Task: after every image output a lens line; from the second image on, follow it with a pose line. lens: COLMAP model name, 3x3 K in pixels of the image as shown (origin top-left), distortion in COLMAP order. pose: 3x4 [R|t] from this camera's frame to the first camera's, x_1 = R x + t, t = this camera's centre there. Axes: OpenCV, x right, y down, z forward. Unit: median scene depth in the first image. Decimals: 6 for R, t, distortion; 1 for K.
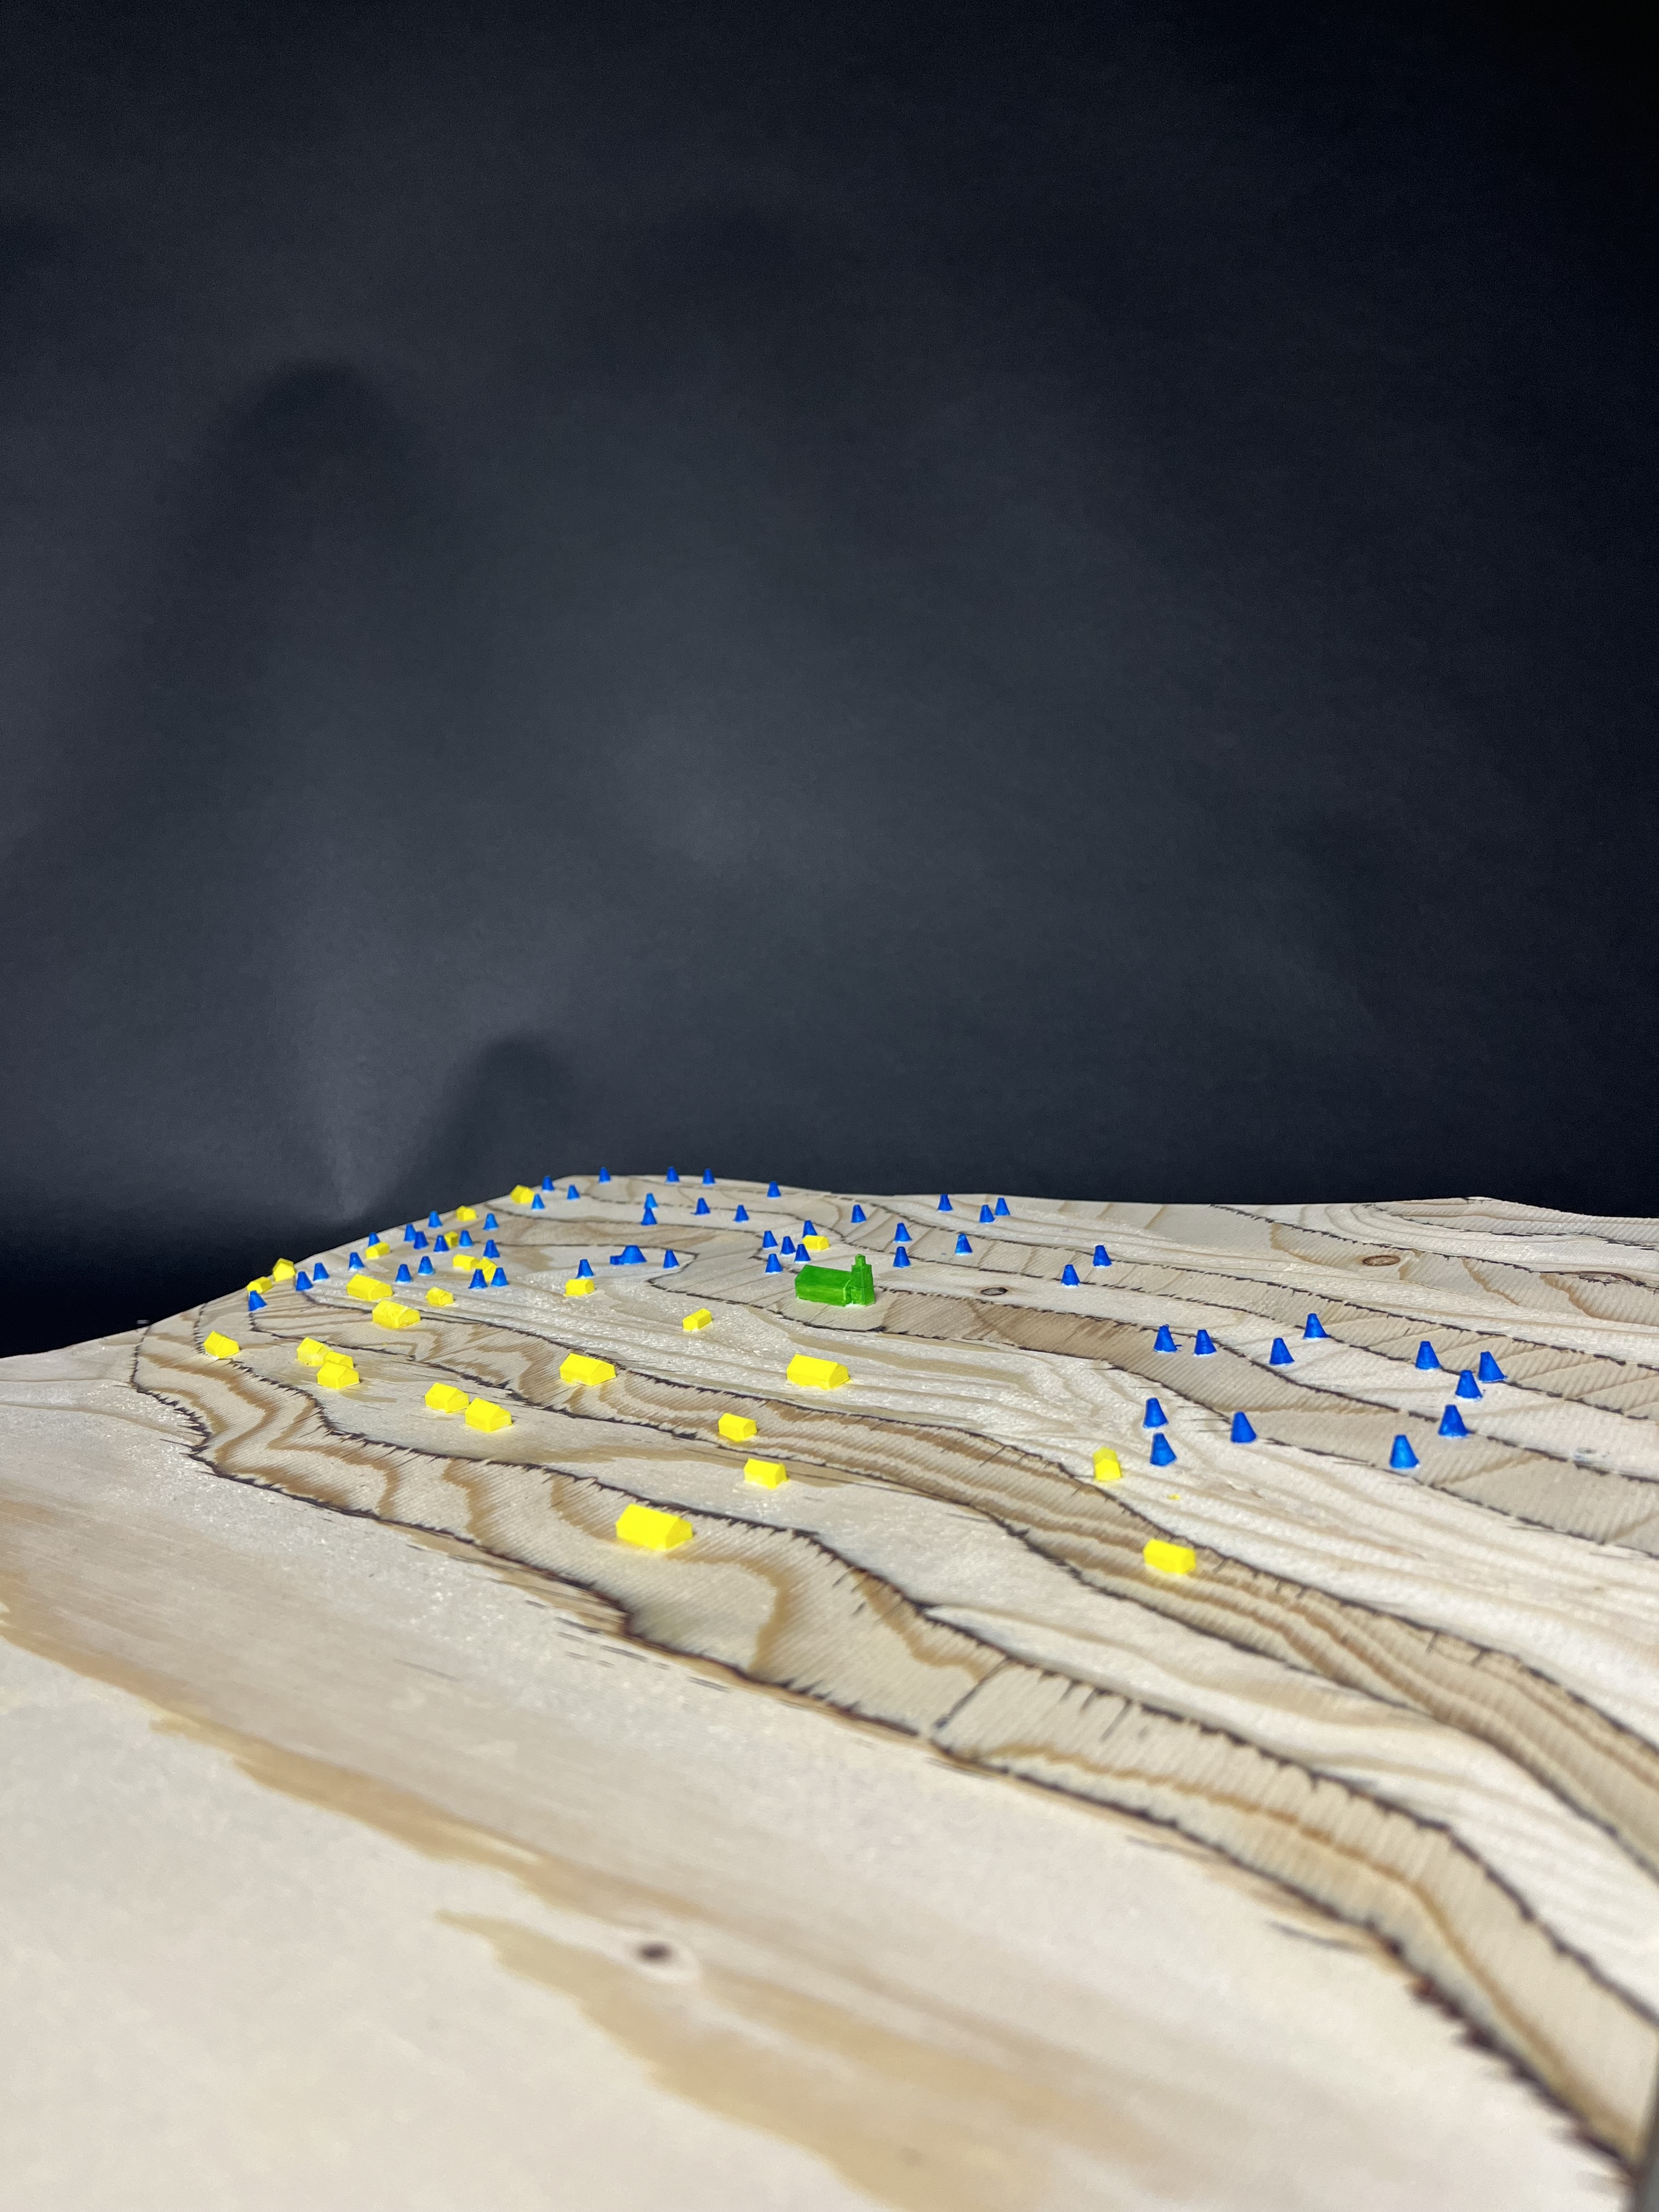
lens RADIAL K [[1677.2, 0, 826.3], [0, 1677.2, 1098.9], [0, 0, 1]] dist [0.002690, -0.012563]
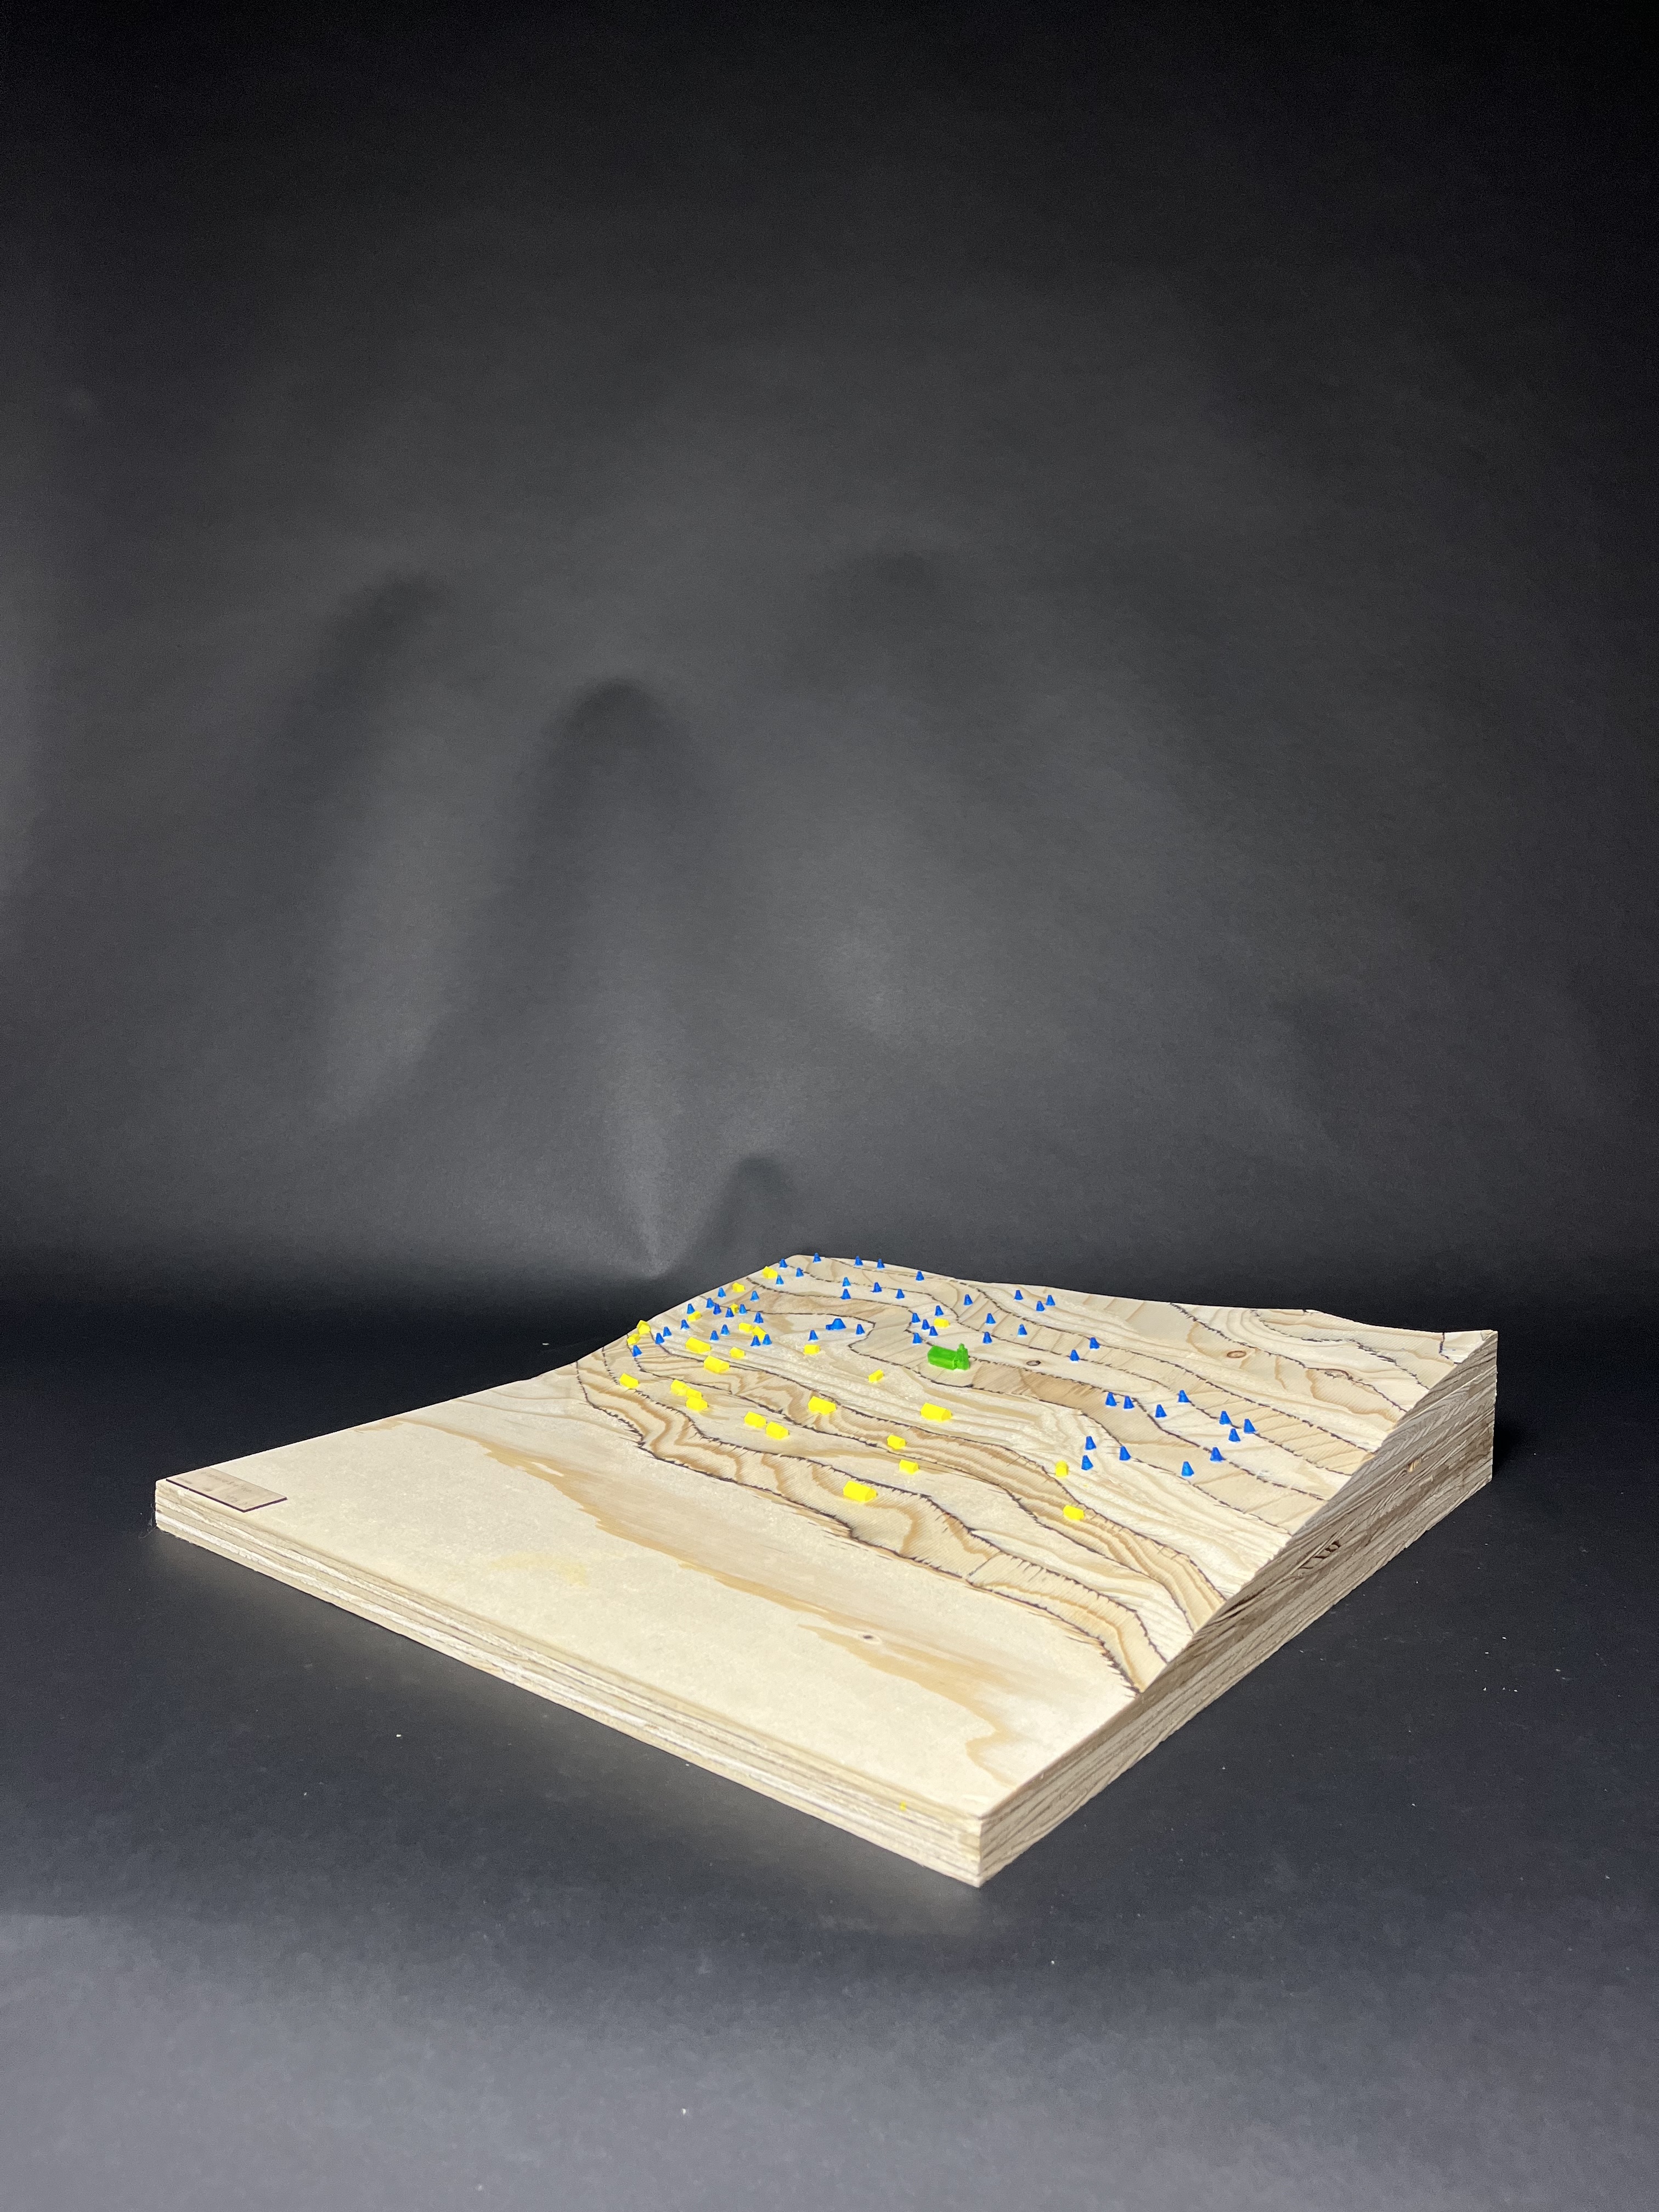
lens RADIAL K [[1677.2, 0, 832.4], [0, 1677.2, 1112.7], [0, 0, 1]] dist [0.002690, -0.012563]
pose [[0.995452, 0.006652, -0.095034, 0.063460], [-0.000600, 0.997977, 0.063567, -0.346187], [0.095265, -0.063221, 0.993442, -1.062665]]
